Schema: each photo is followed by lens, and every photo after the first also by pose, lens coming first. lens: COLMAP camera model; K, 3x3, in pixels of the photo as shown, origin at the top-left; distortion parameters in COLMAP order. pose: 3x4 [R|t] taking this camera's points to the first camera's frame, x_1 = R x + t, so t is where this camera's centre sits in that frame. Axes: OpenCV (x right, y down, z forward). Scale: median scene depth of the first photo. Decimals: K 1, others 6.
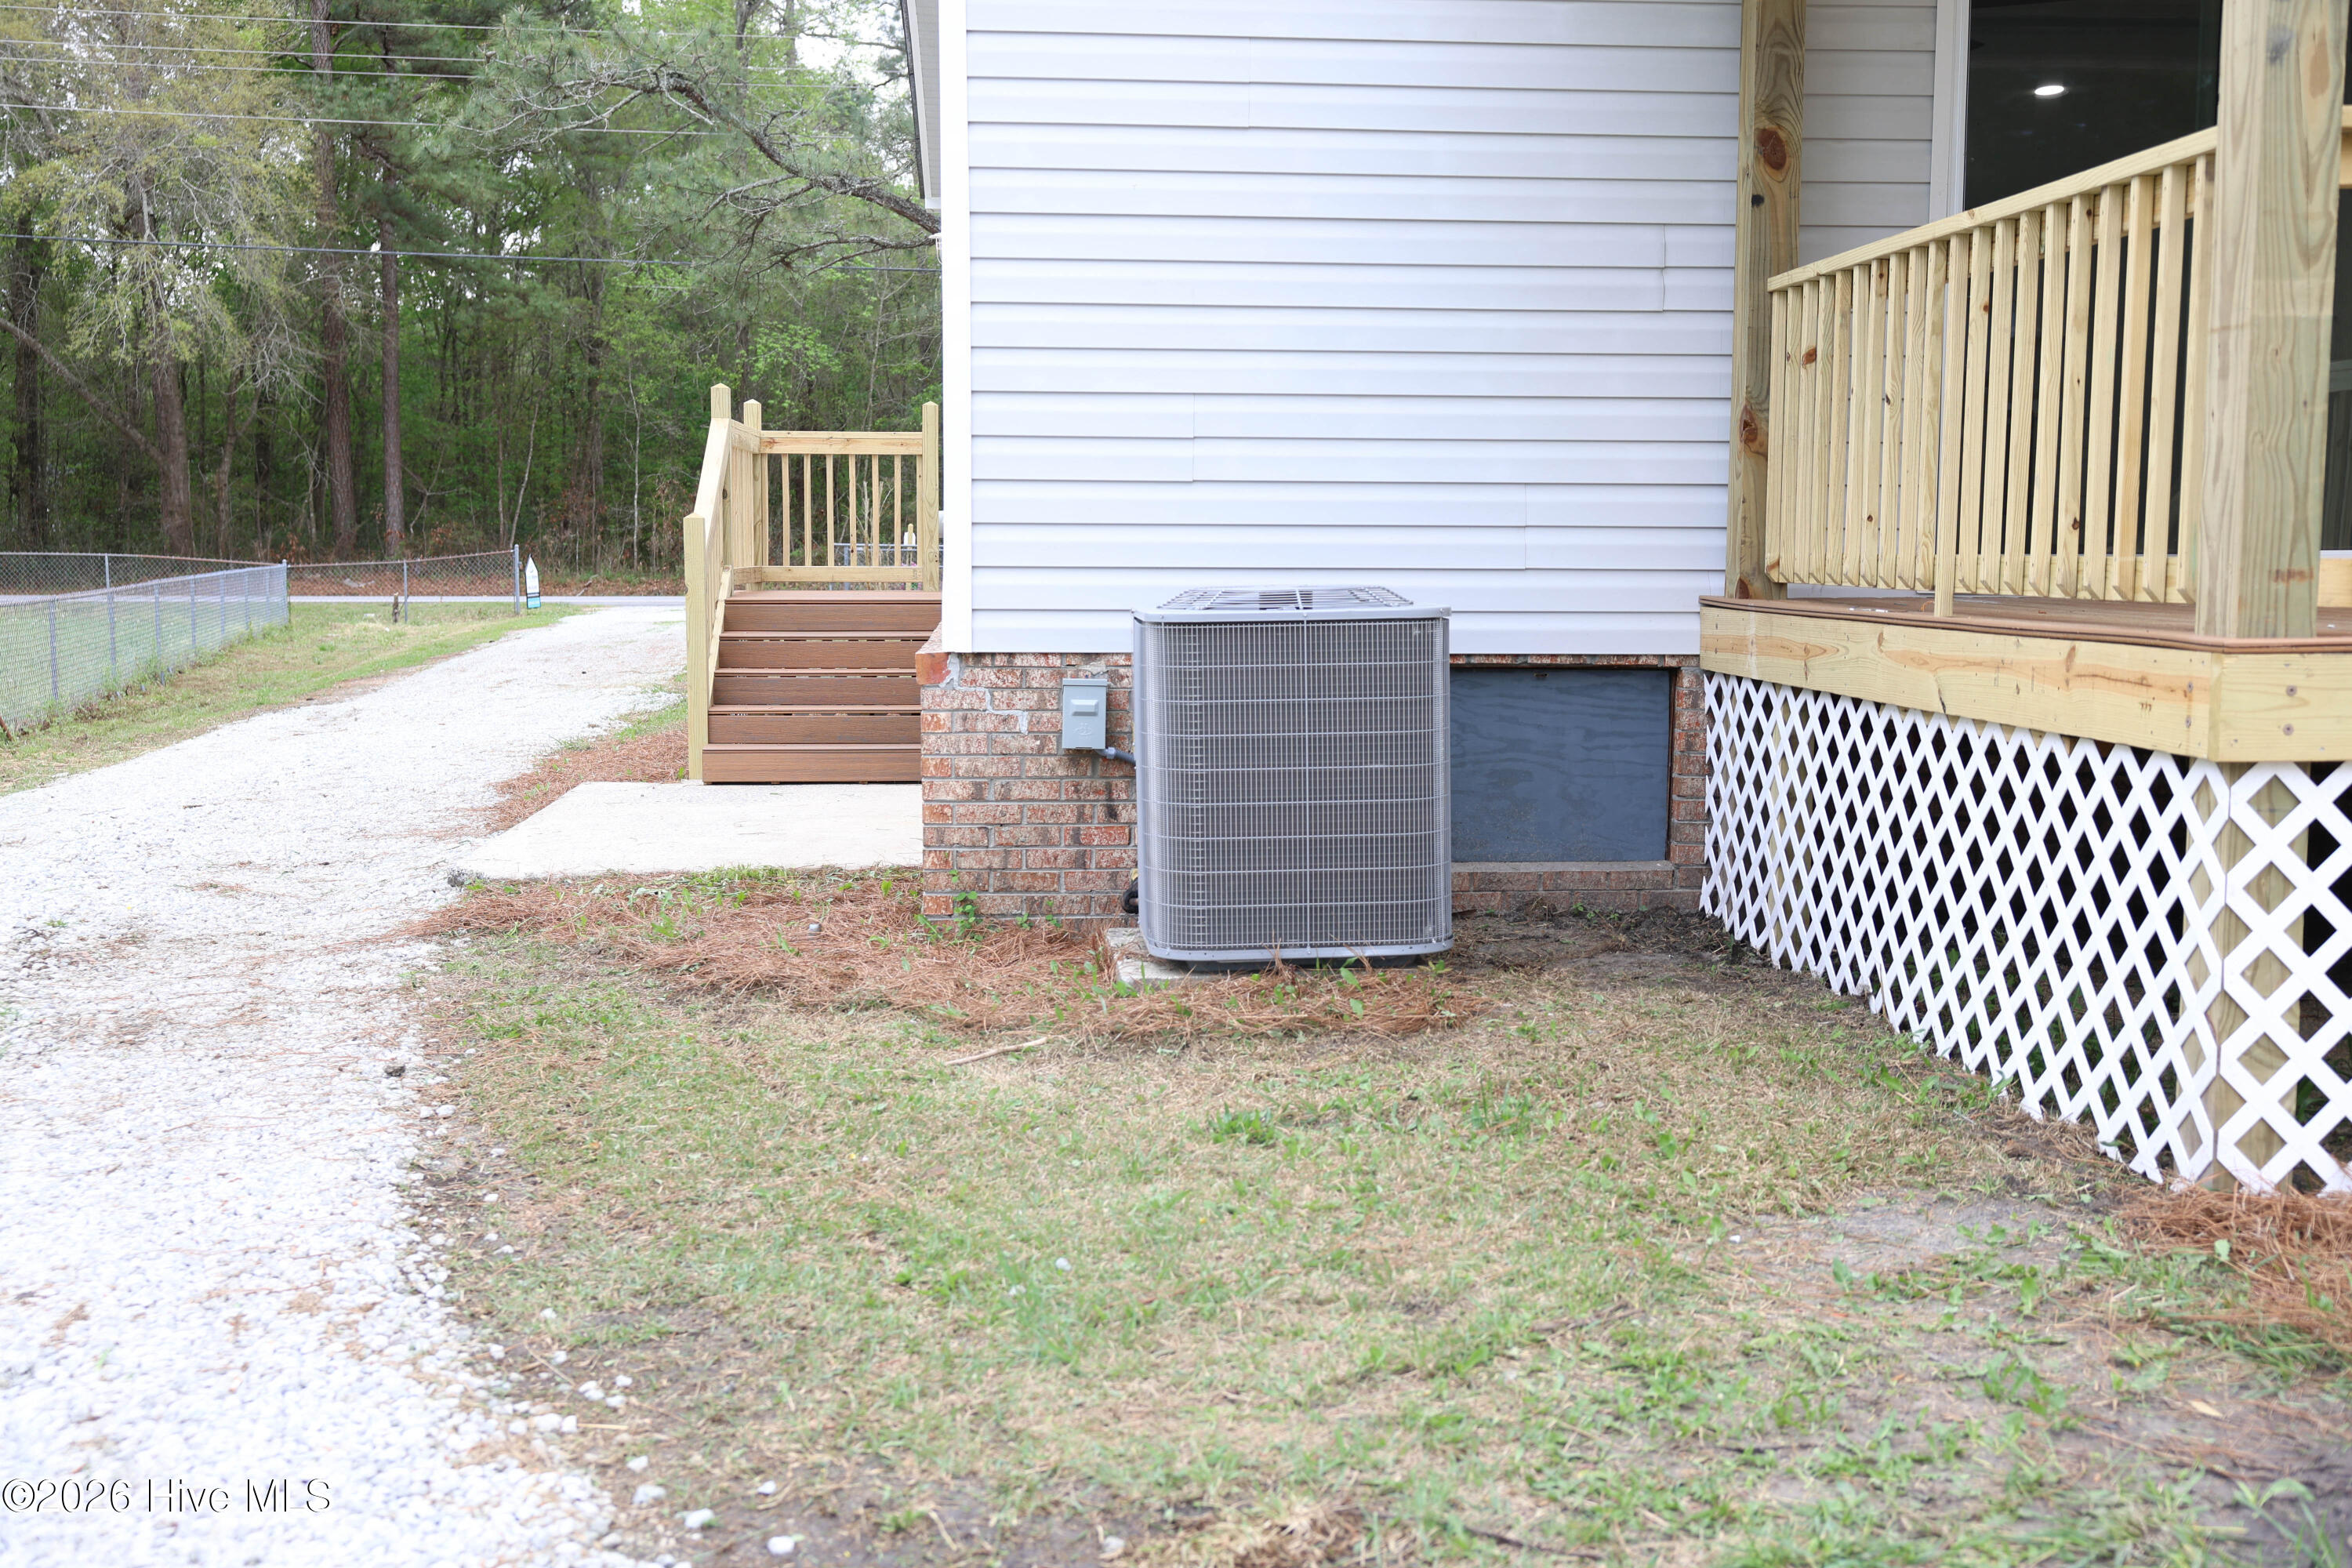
lens RADIAL K [[2403.9, 0, 1176.0], [0, 2403.9, 784.0], [0, 0, 1]] dist [-0.010226, 0.020141]
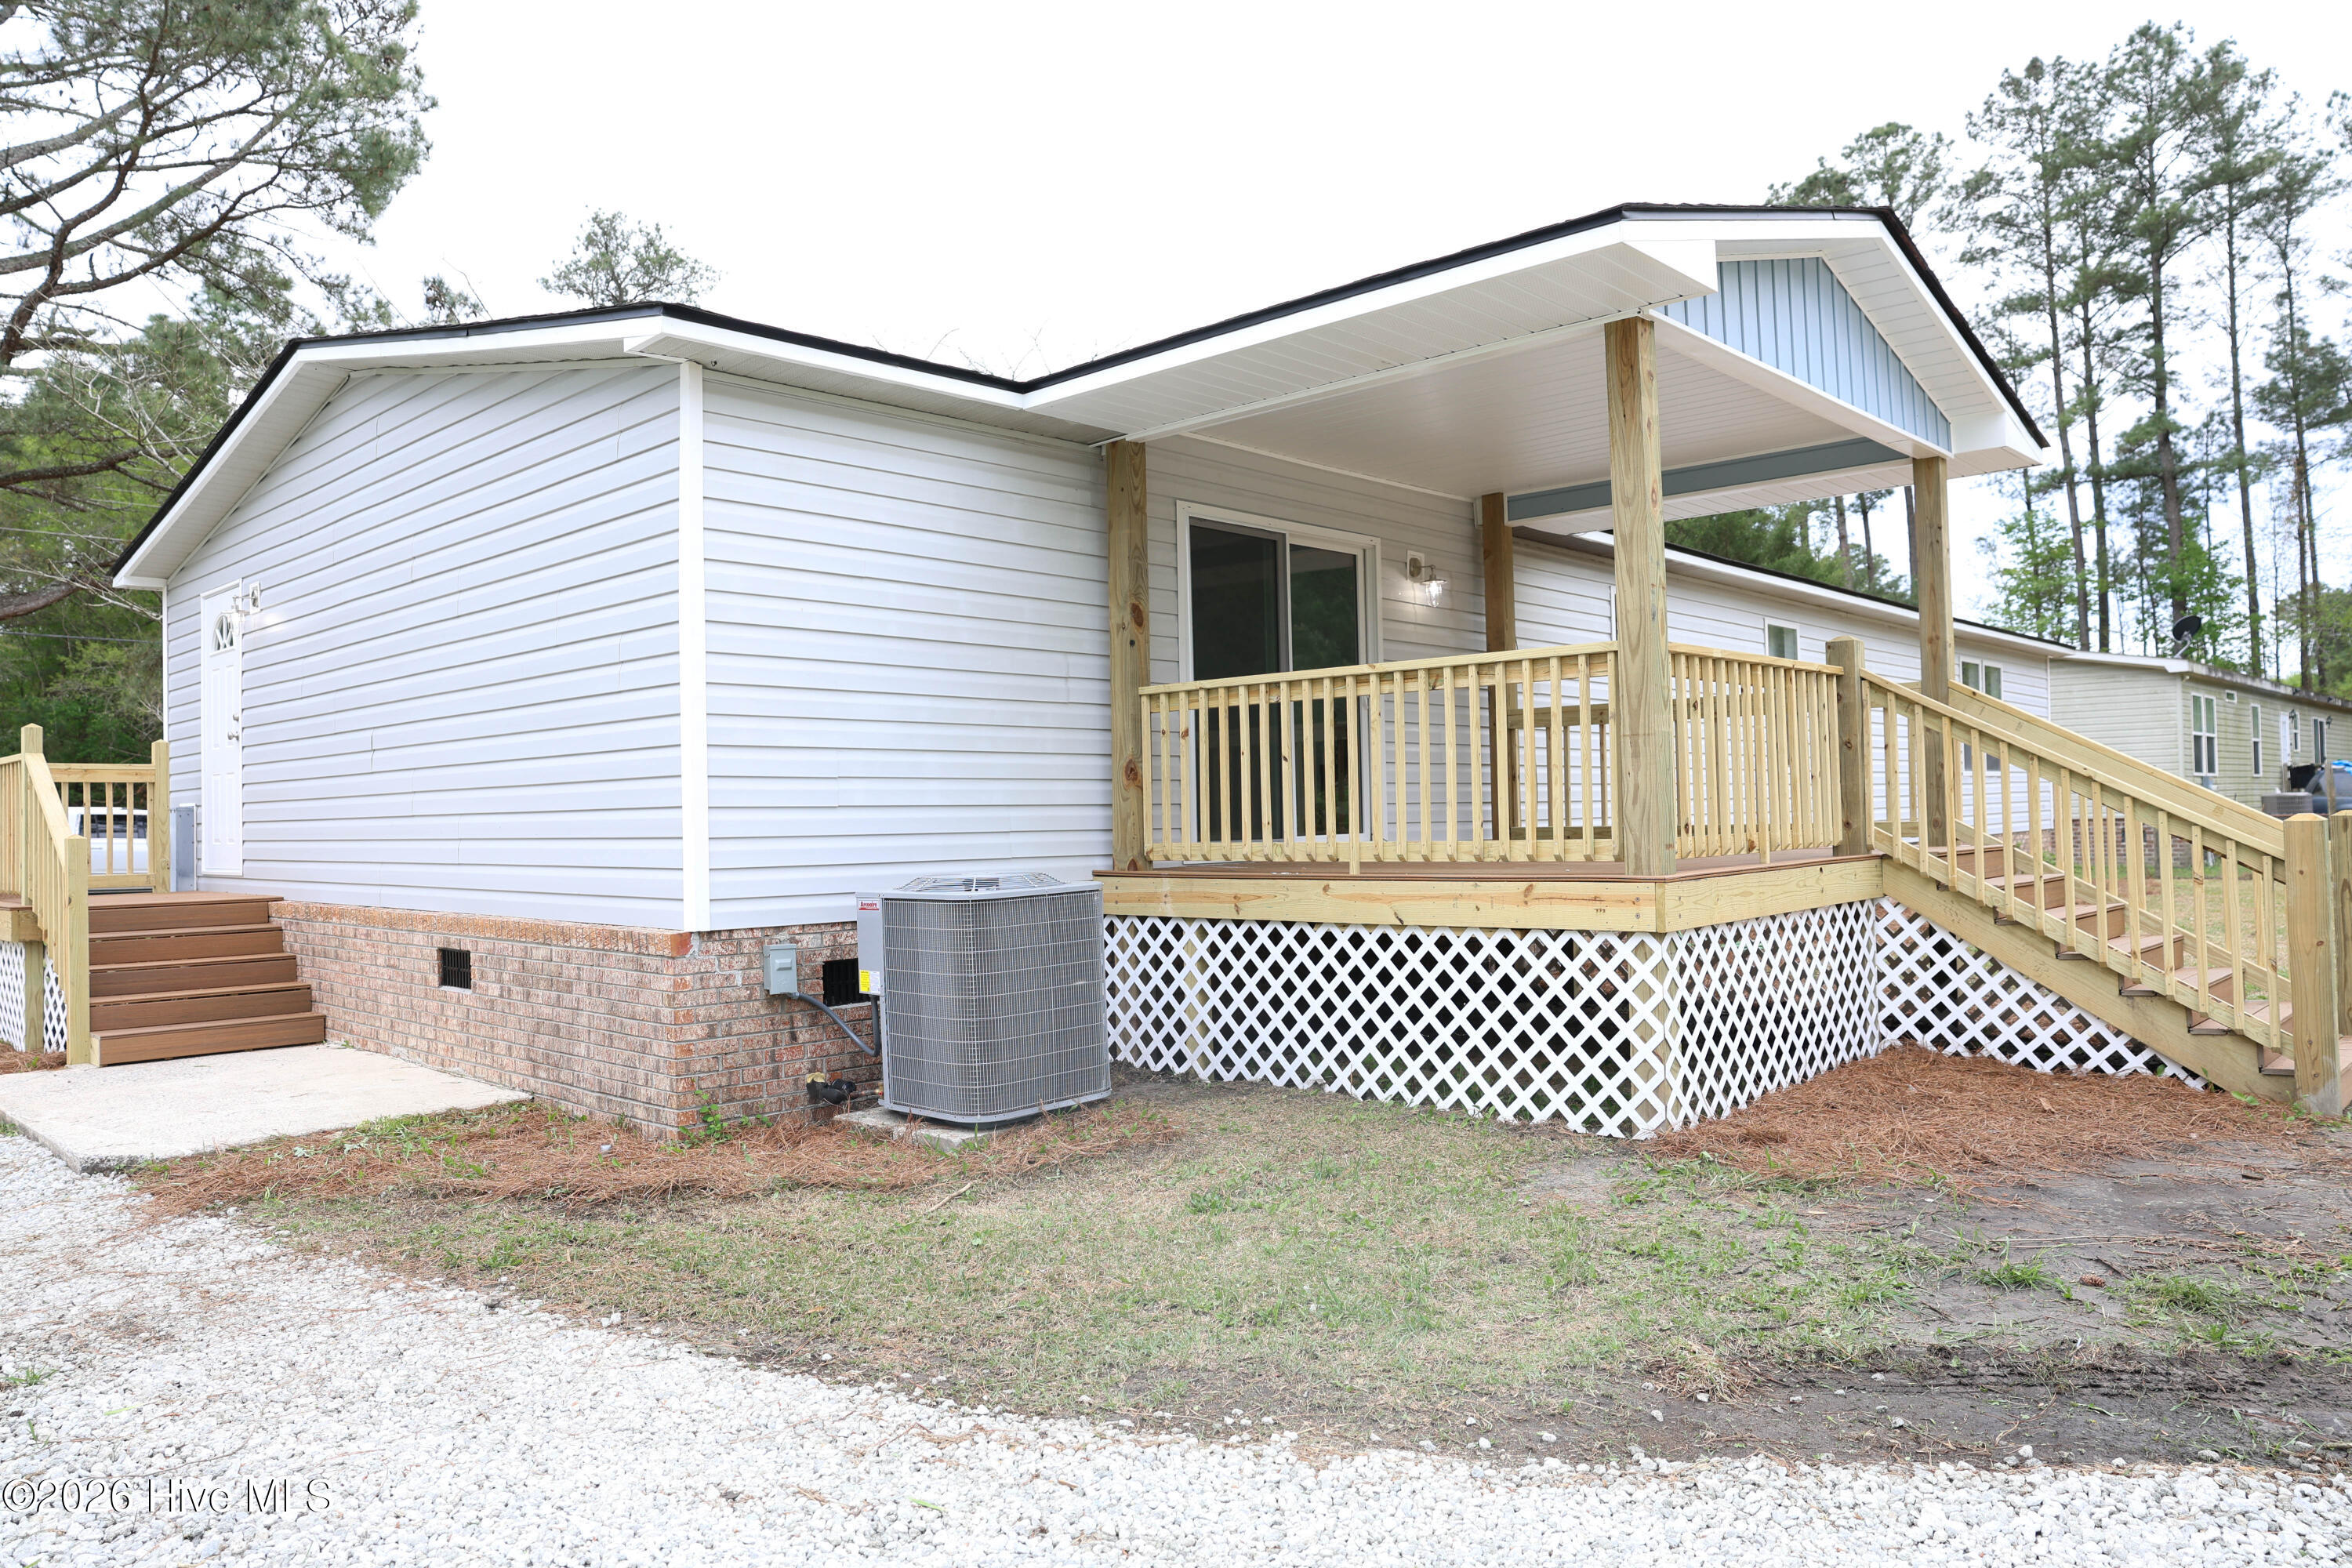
lens RADIAL K [[1602.7, 0, 1176.0], [0, 1602.7, 784.0], [0, 0, 1]] dist [-0.109001, 0.086055]
pose [[0.735160, -0.002759, 0.677888, -0.523089], [0.090647, 0.991411, -0.094270, -0.028786], [-0.671806, 0.130752, 0.729096, 0.143548]]
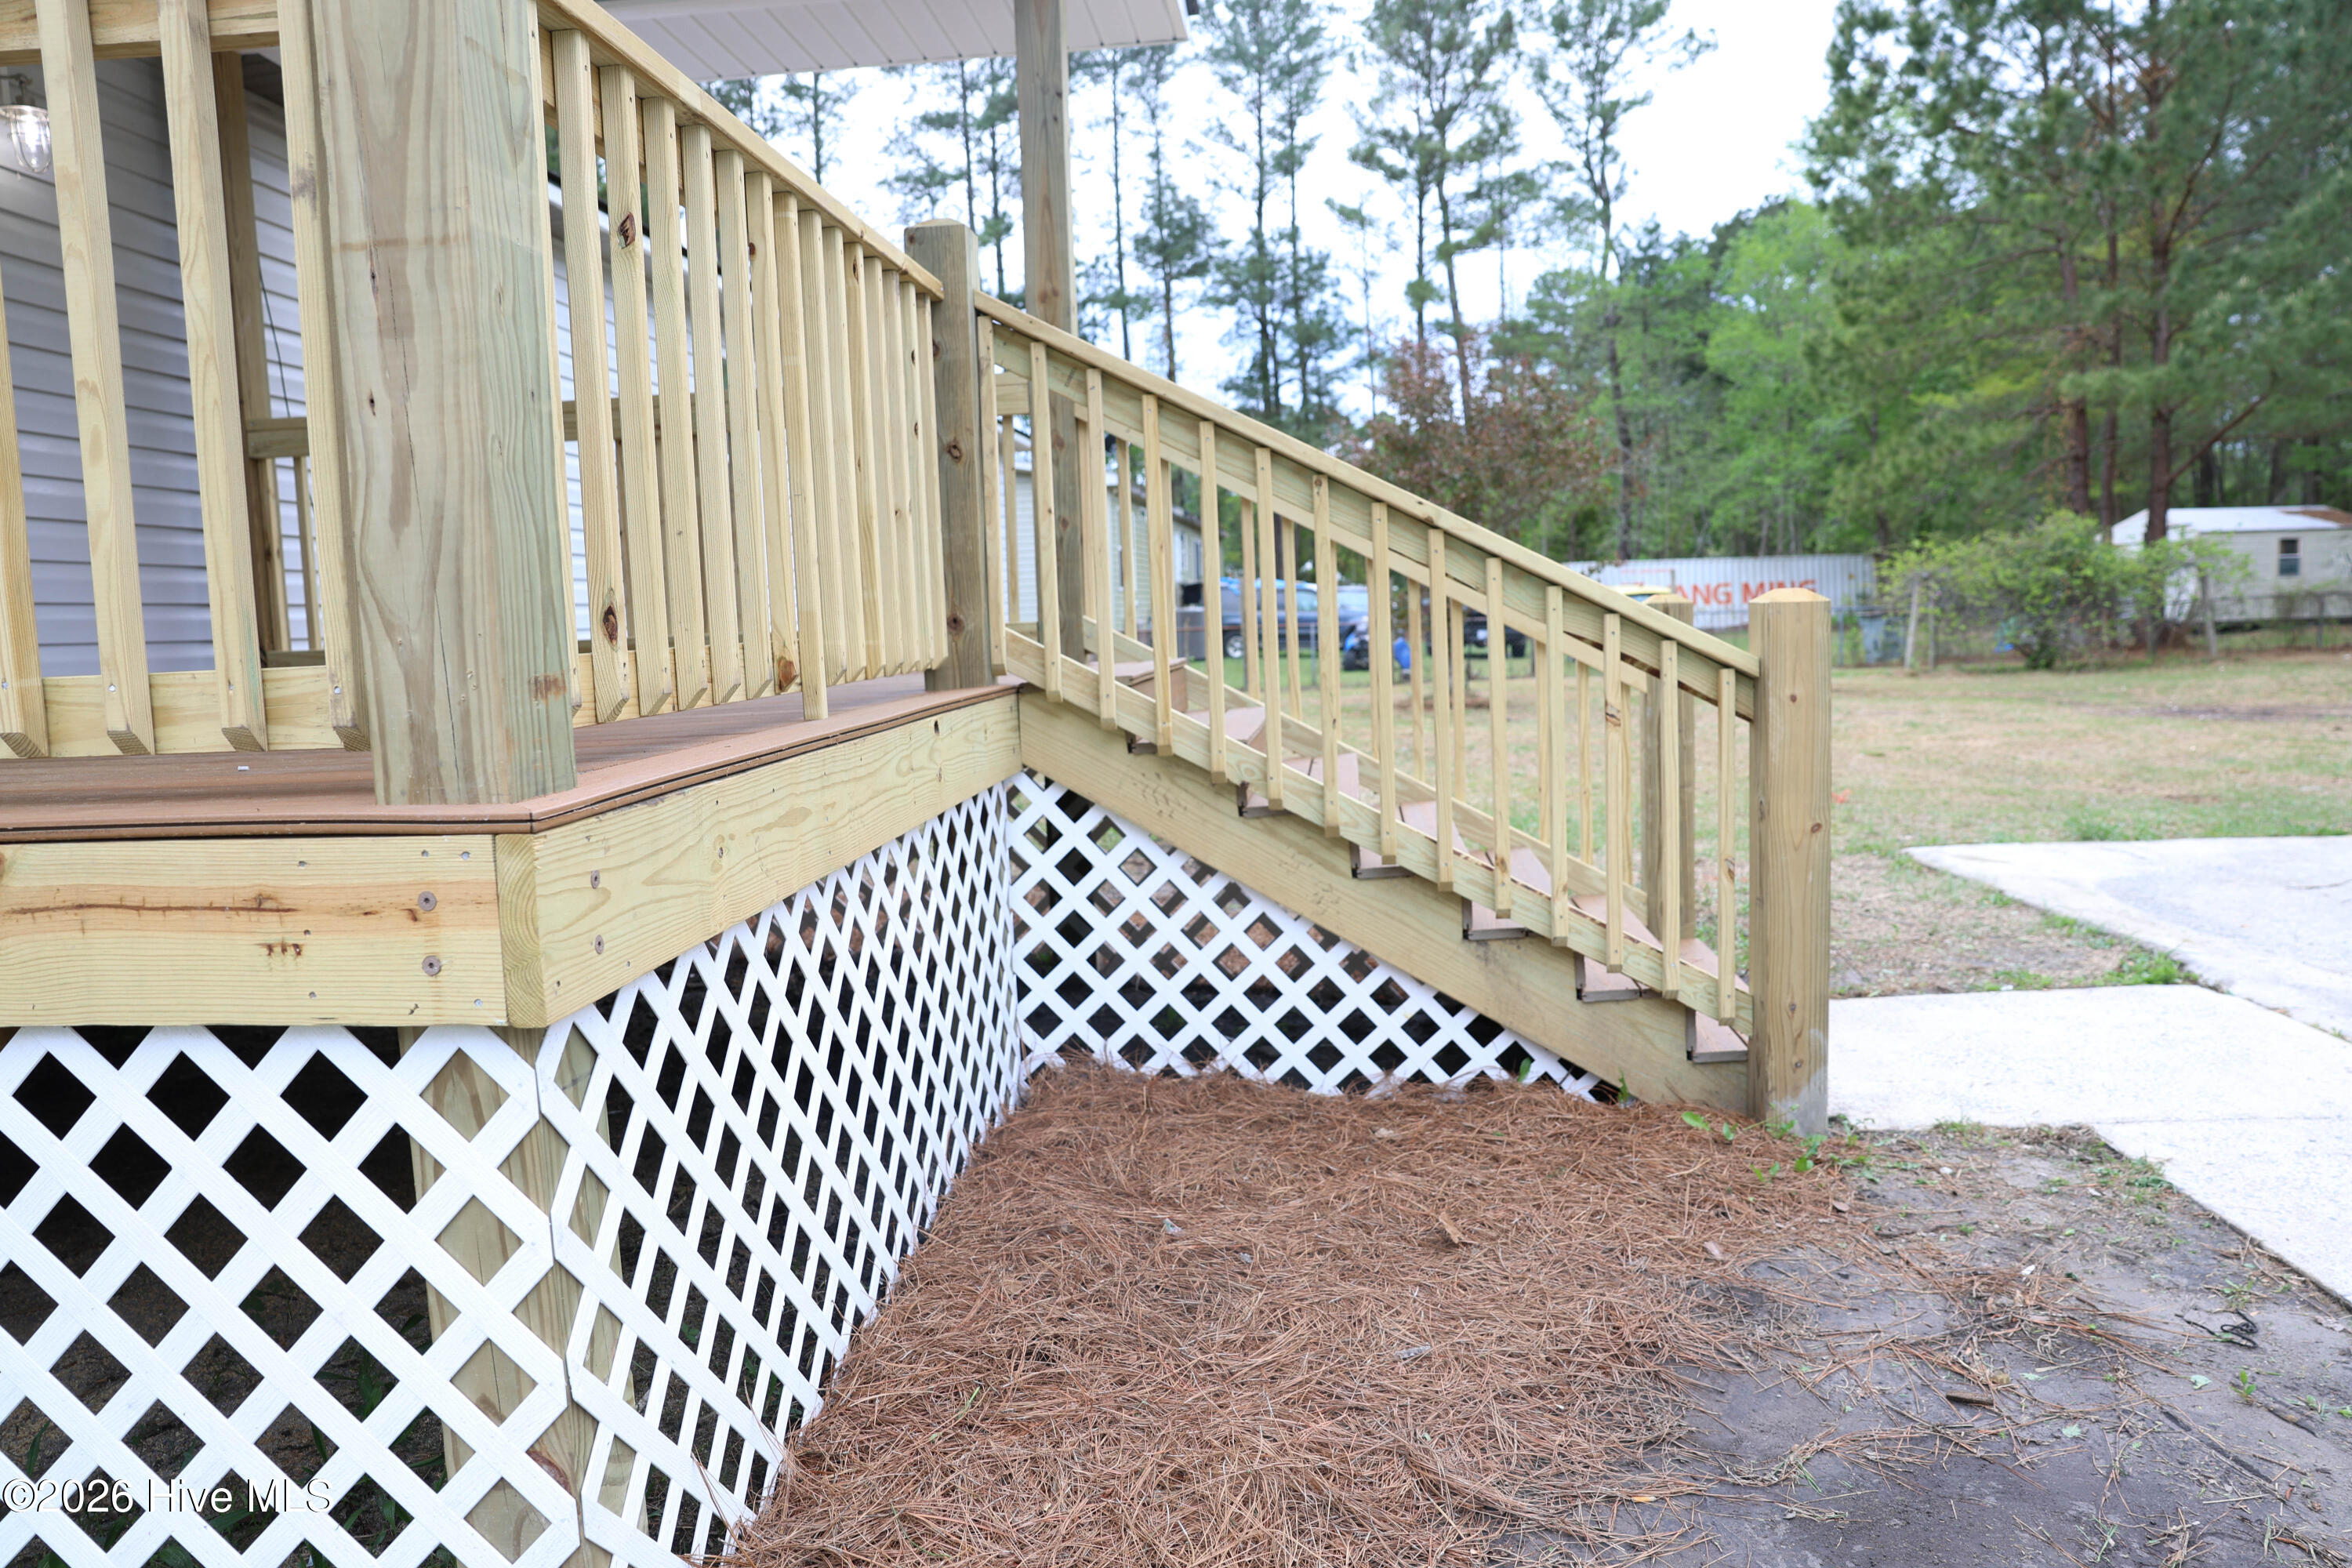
lens RADIAL K [[1602.7, 0, 1176.0], [0, 1602.7, 784.0], [0, 0, 1]] dist [-0.109001, 0.086055]
pose [[0.168885, -0.111114, 0.979353, 0.066647], [0.132394, 0.987178, 0.089171, -0.047182], [-0.976703, 0.114601, 0.181430, 0.478150]]
